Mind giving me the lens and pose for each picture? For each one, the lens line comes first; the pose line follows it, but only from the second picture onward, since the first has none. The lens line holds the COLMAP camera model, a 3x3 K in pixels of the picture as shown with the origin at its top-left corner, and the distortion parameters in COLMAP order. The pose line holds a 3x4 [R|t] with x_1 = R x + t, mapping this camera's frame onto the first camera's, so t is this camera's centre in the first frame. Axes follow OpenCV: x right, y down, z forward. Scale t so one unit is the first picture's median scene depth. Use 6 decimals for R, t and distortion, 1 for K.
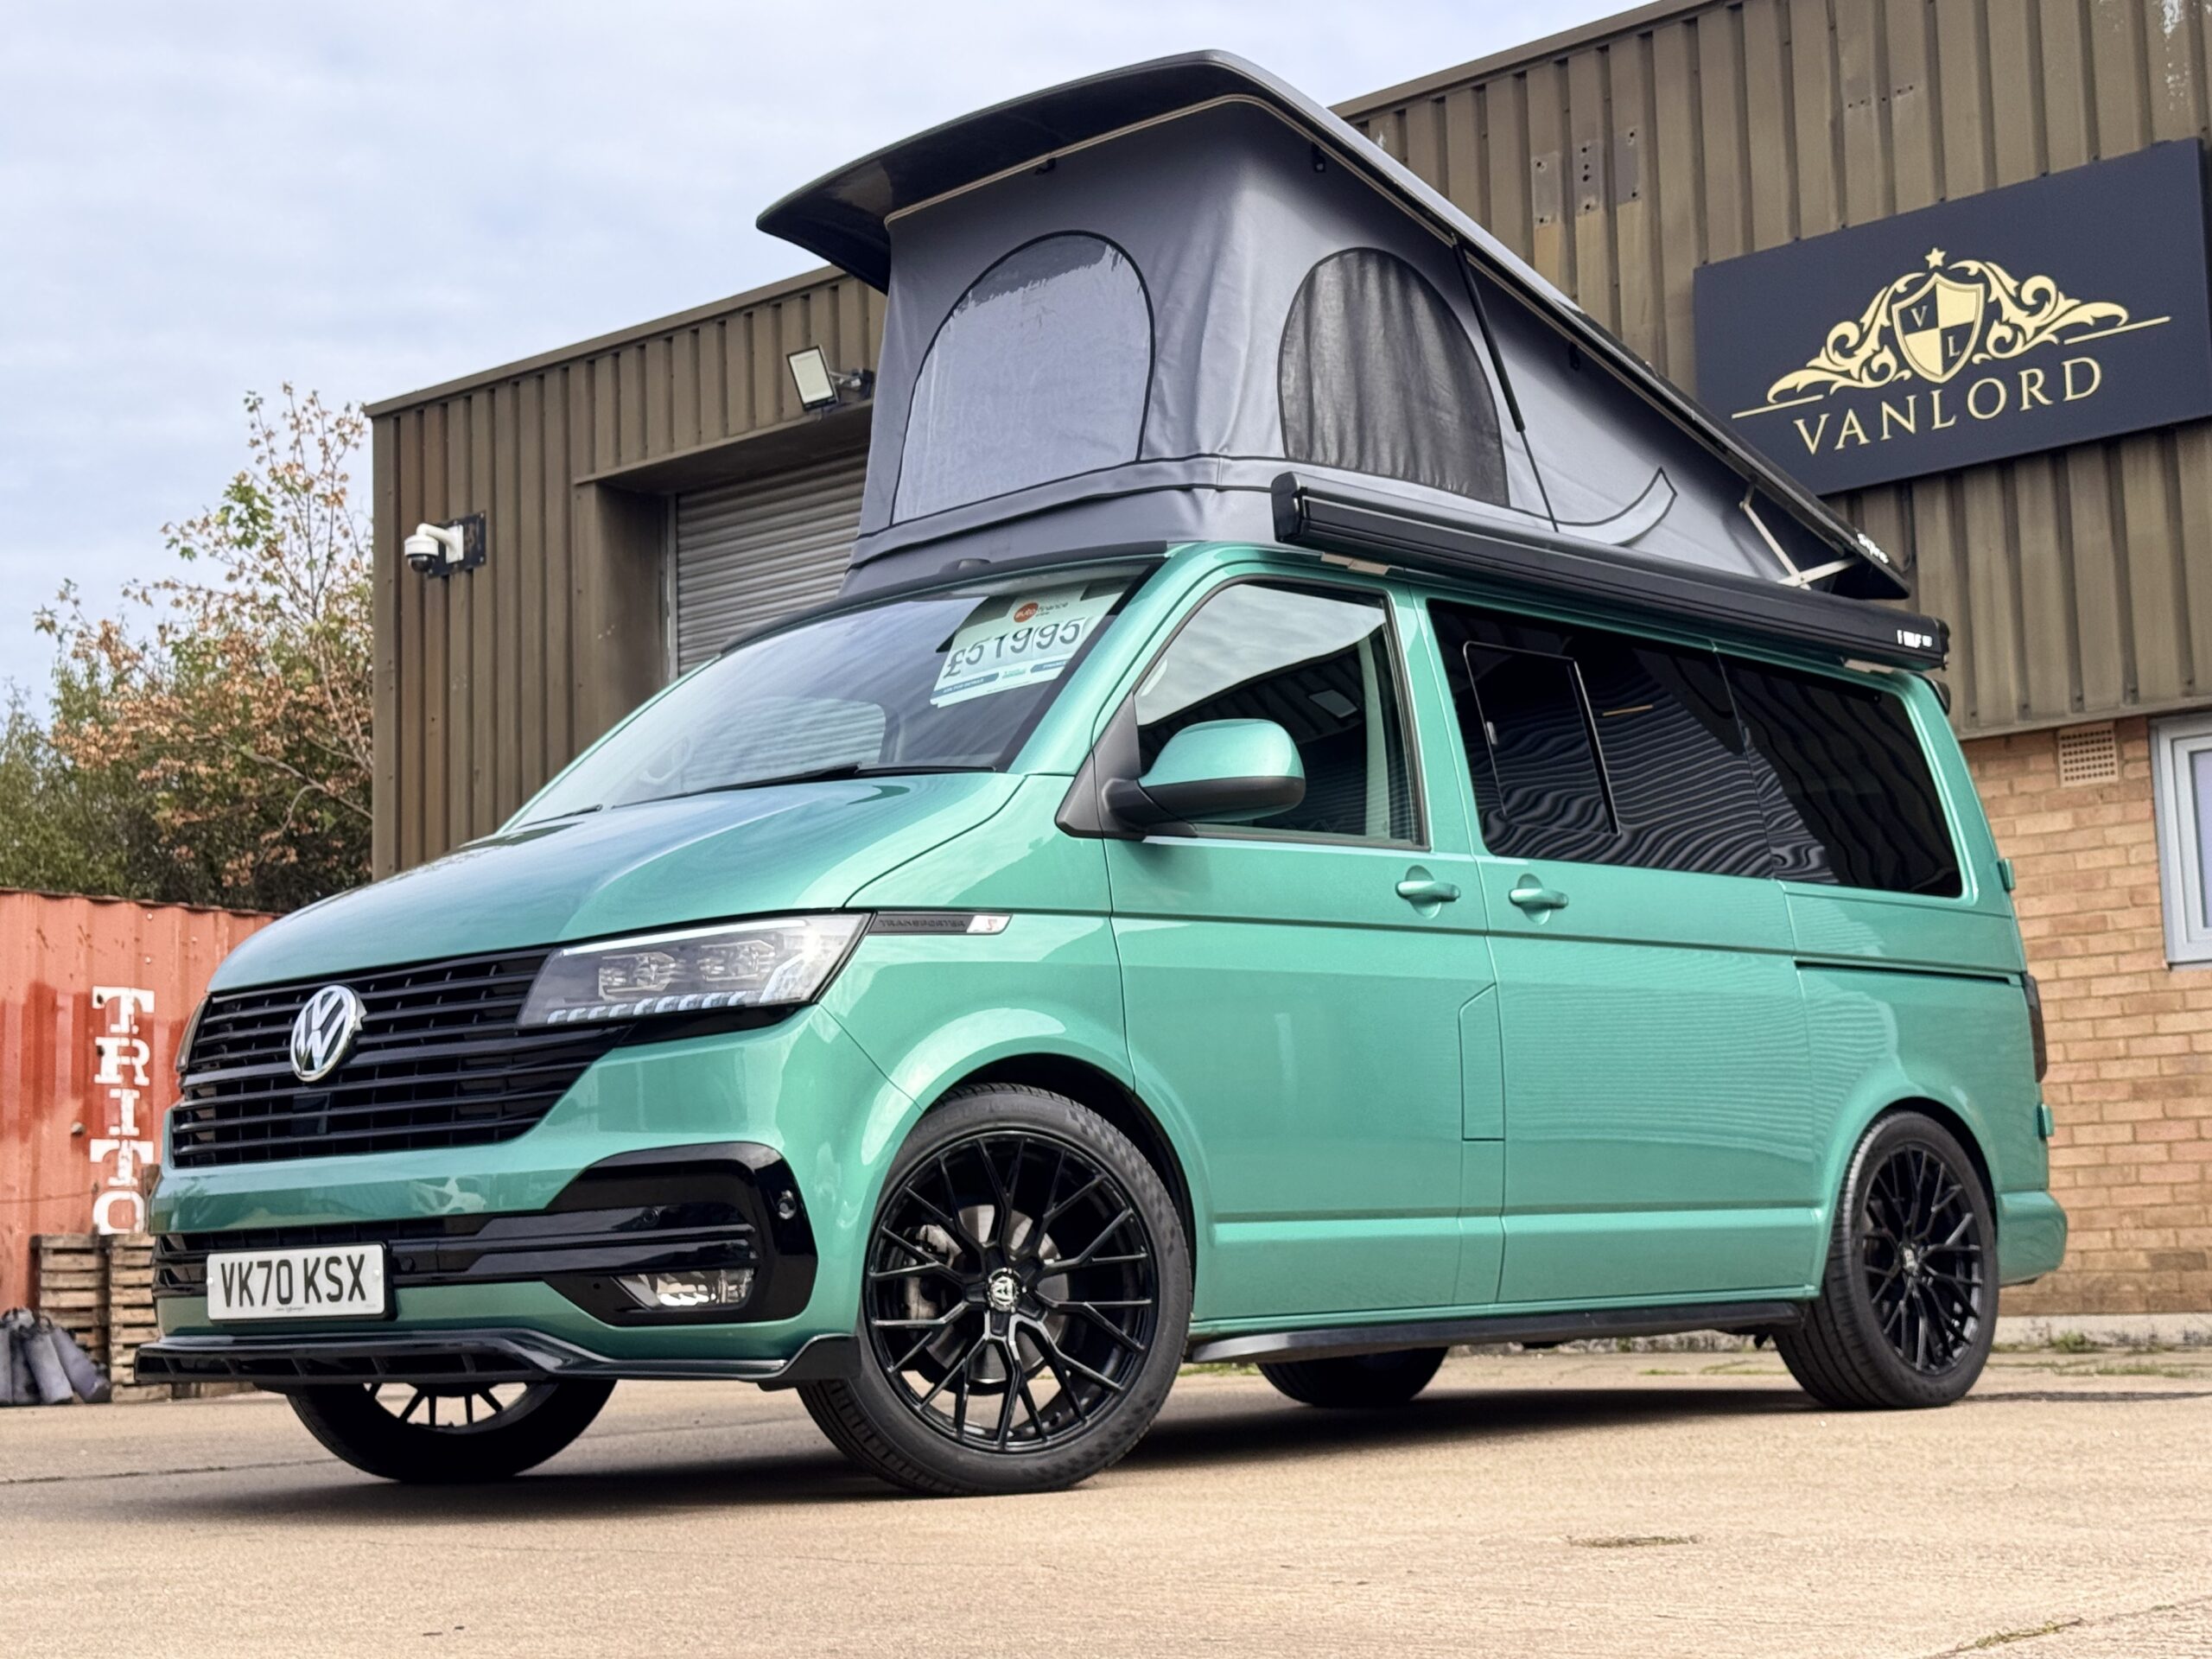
lens RADIAL K [[3387.9, 0, 1094.1], [0, 3387.9, 832.9], [0, 0, 1]] dist [0.133968, -0.147049]
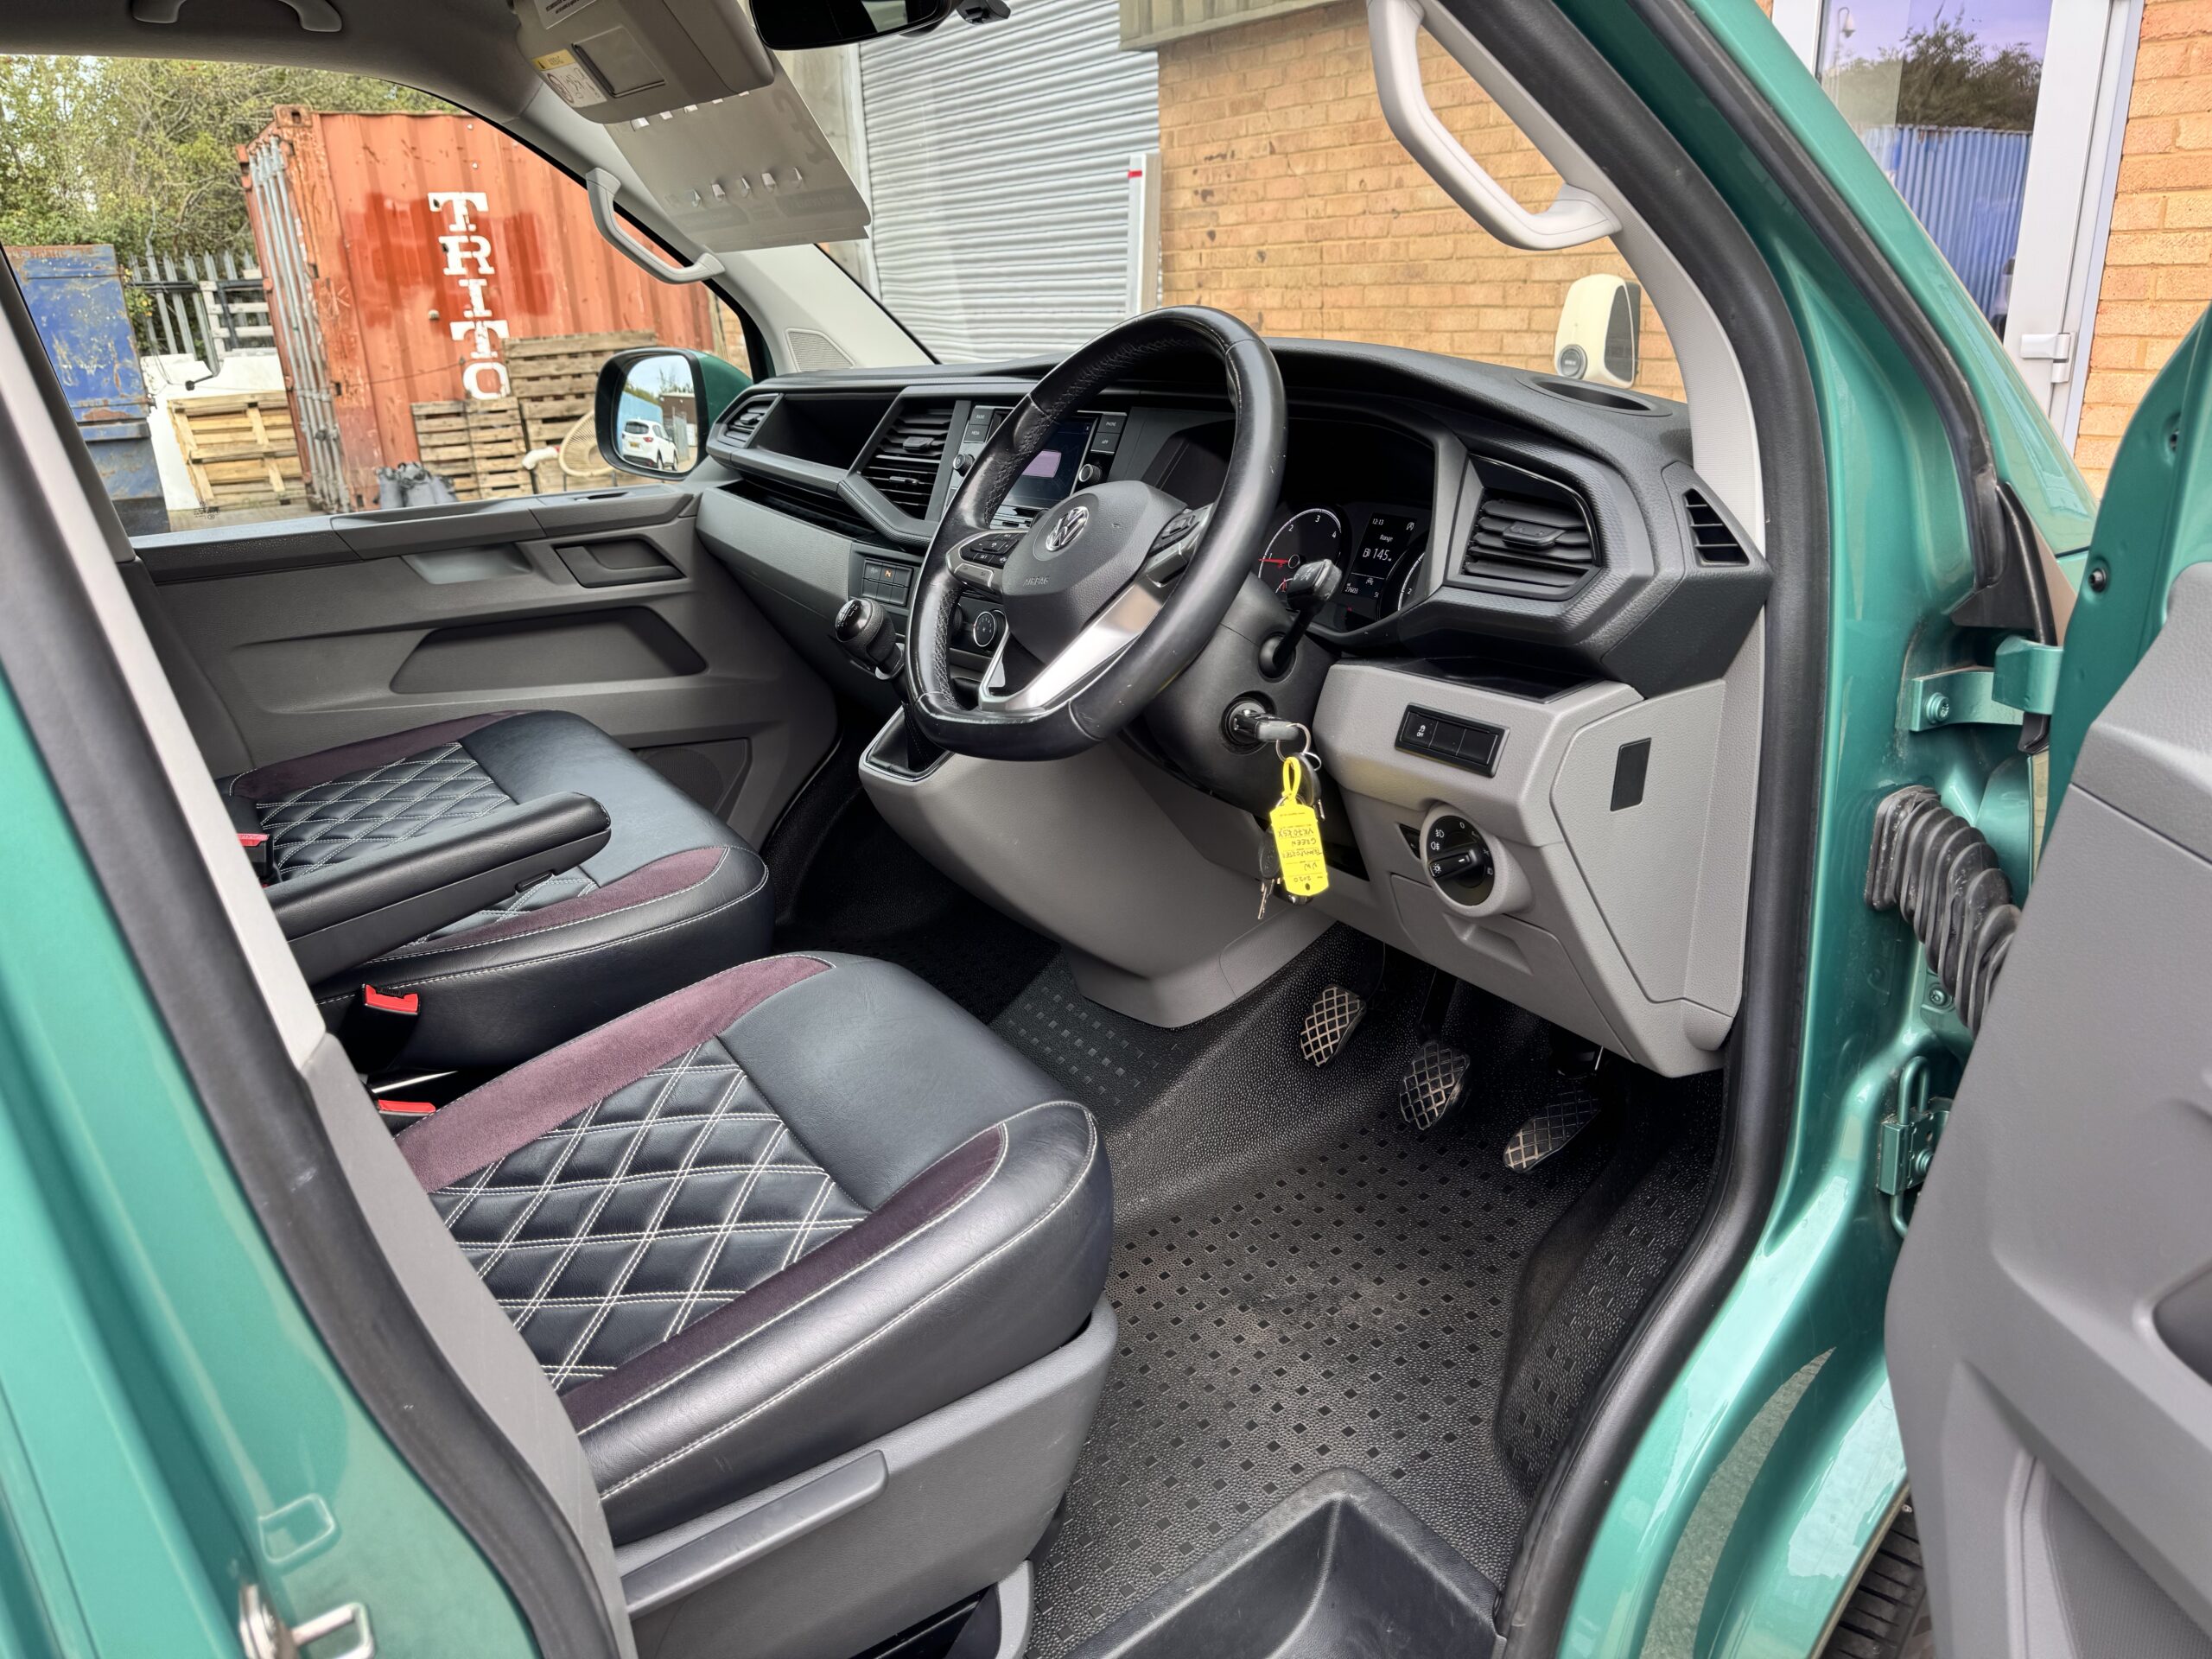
lens RADIAL K [[1571.2, 0, 1092.3], [0, 1571.2, 845.9], [0, 0, 1]] dist [0.031413, -0.043139]
pose [[0.963969, 0.075721, -0.255009, 0.145764], [0.056982, 0.877602, 0.475992, -0.008894], [0.259839, -0.473373, 0.841666, 0.650203]]
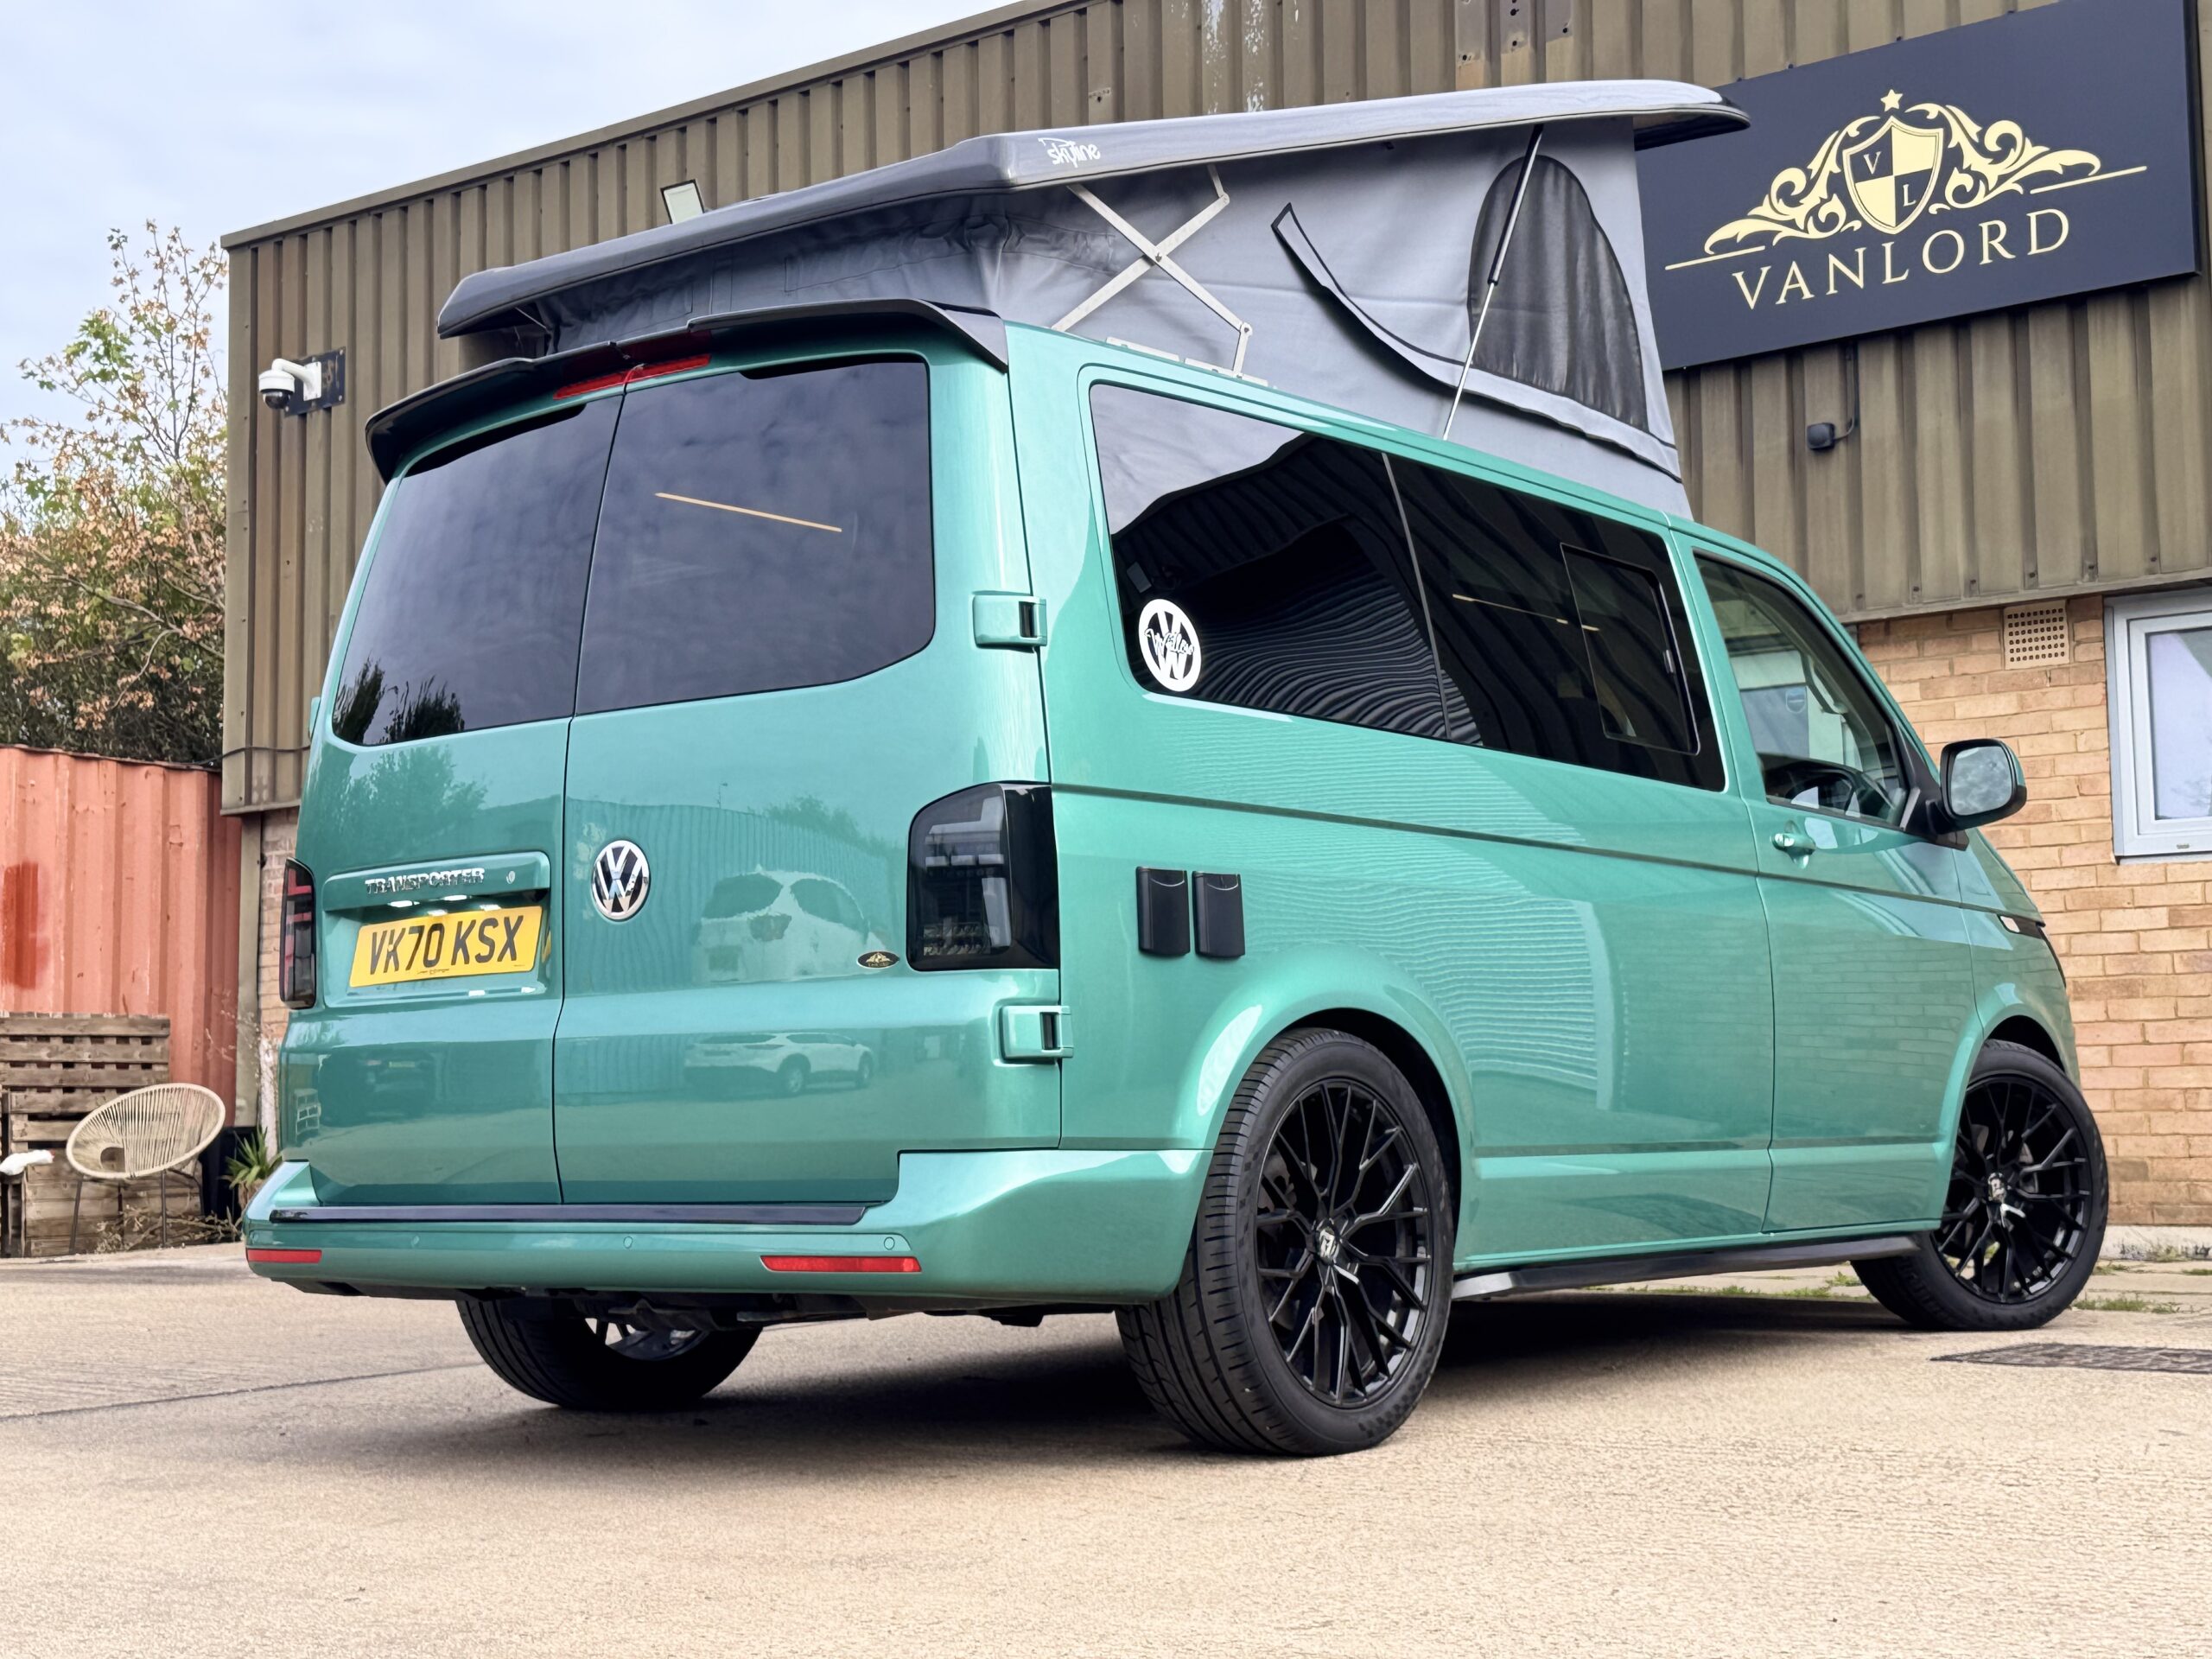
lens RADIAL K [[3046.9, 0, 1106.0], [0, 3046.9, 829.5], [0, 0, 1]] dist [0.189421, -0.408852]
pose [[0.998238, 0.022554, 0.054884, -0.011190], [-0.024727, 0.998923, 0.039251, 0.003703], [-0.053940, -0.040539, 0.997721, 0.154919]]
